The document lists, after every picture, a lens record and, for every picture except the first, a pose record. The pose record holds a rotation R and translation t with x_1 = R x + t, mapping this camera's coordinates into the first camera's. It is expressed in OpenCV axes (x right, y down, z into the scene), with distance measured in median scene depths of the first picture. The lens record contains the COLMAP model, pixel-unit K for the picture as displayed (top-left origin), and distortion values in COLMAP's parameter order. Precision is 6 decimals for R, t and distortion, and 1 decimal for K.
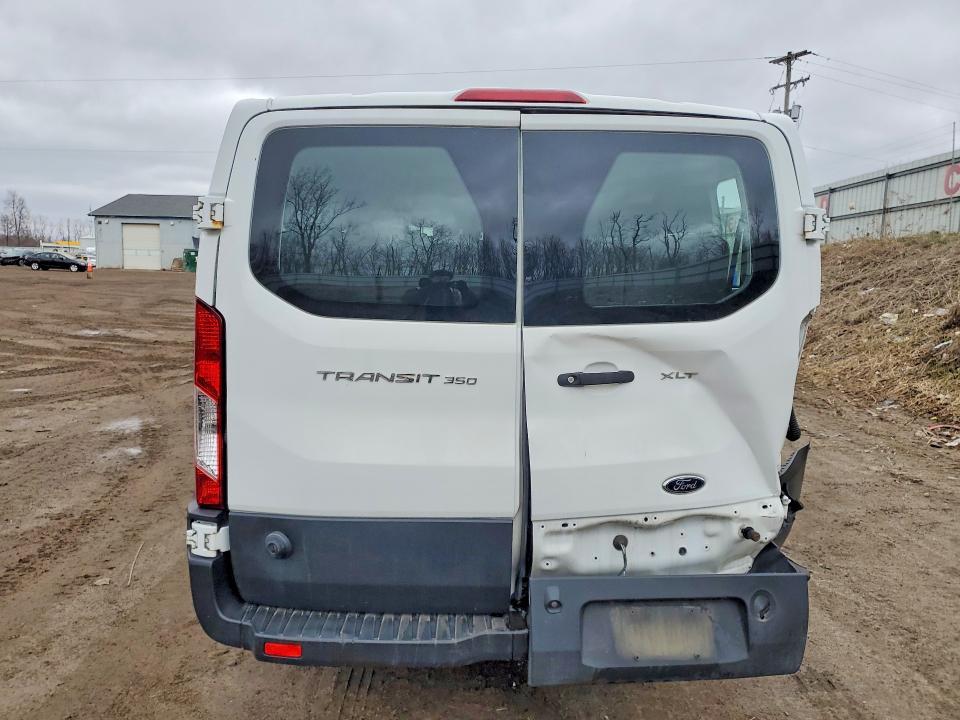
lens RADIAL K [[748.7, 0, 480.0], [0, 748.7, 360.0], [0, 0, 1]] dist [0.007307, -0.006882]
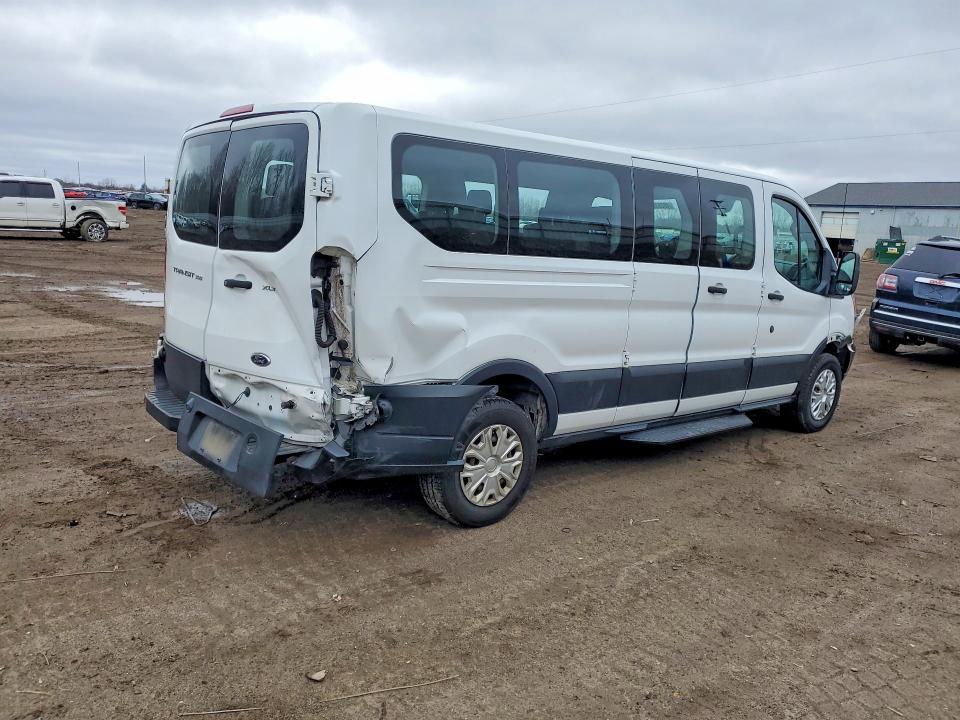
lens RADIAL K [[748.7, 0, 480.0], [0, 748.7, 360.0], [0, 0, 1]] dist [0.007307, -0.006882]
pose [[0.614164, 0.155963, -0.773613, 1.345463], [-0.145920, 0.985817, 0.082899, -0.018674], [0.775570, 0.061972, 0.628212, 0.307115]]
